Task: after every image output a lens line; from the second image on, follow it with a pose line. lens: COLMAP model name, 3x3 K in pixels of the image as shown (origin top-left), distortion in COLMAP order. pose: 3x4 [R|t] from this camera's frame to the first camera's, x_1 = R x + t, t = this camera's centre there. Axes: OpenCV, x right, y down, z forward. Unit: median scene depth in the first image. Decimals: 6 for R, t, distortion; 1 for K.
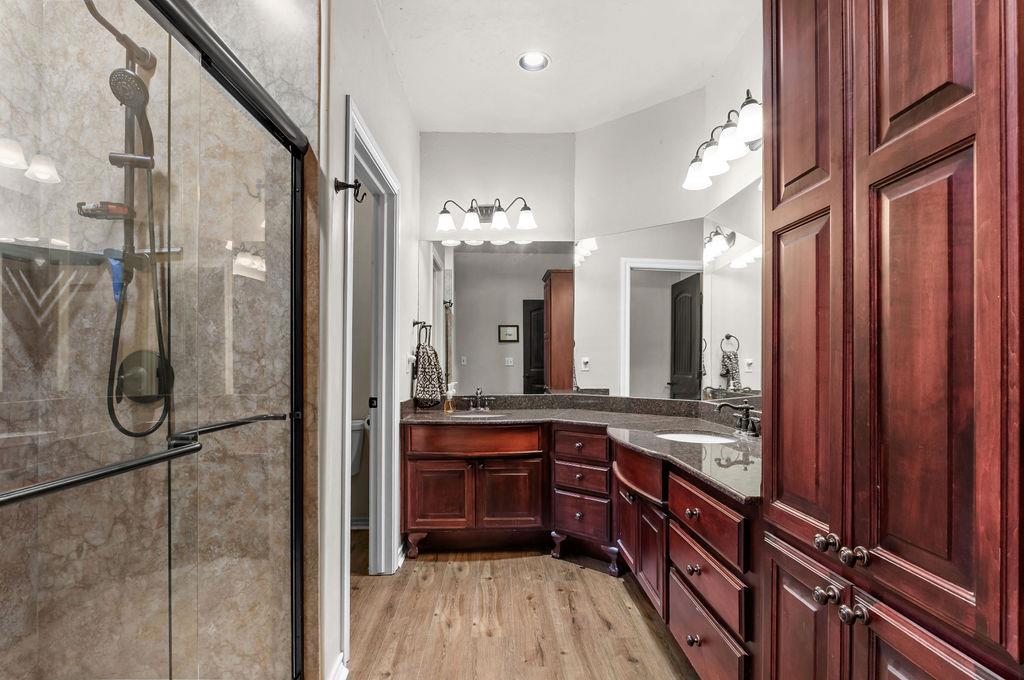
lens RADIAL K [[499.8, 0, 540.5], [0, 499.8, 359.9], [0, 0, 1]] dist [-0.000333, -0.001075]
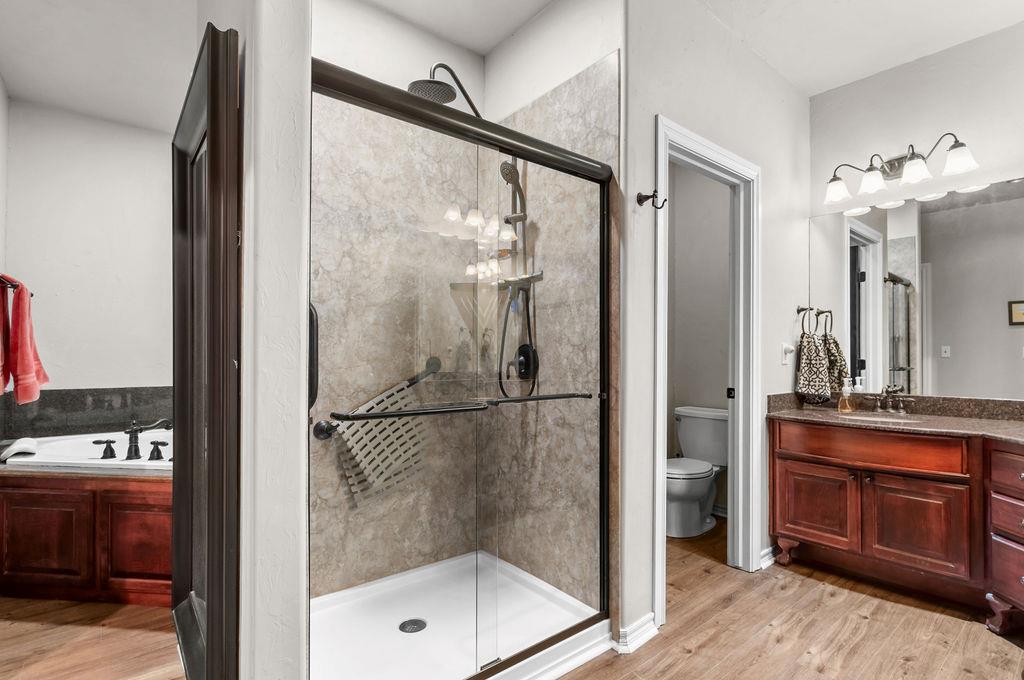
lens RADIAL K [[499.8, 0, 511.6], [0, 499.8, 342.1], [0, 0, 1]] dist [-0.000333, -0.001075]
pose [[0.619146, -0.015295, -0.785127, 0.166614], [0.002031, 0.999838, -0.017876, 0.000220], [0.785273, 0.009473, 0.619077, 0.031266]]
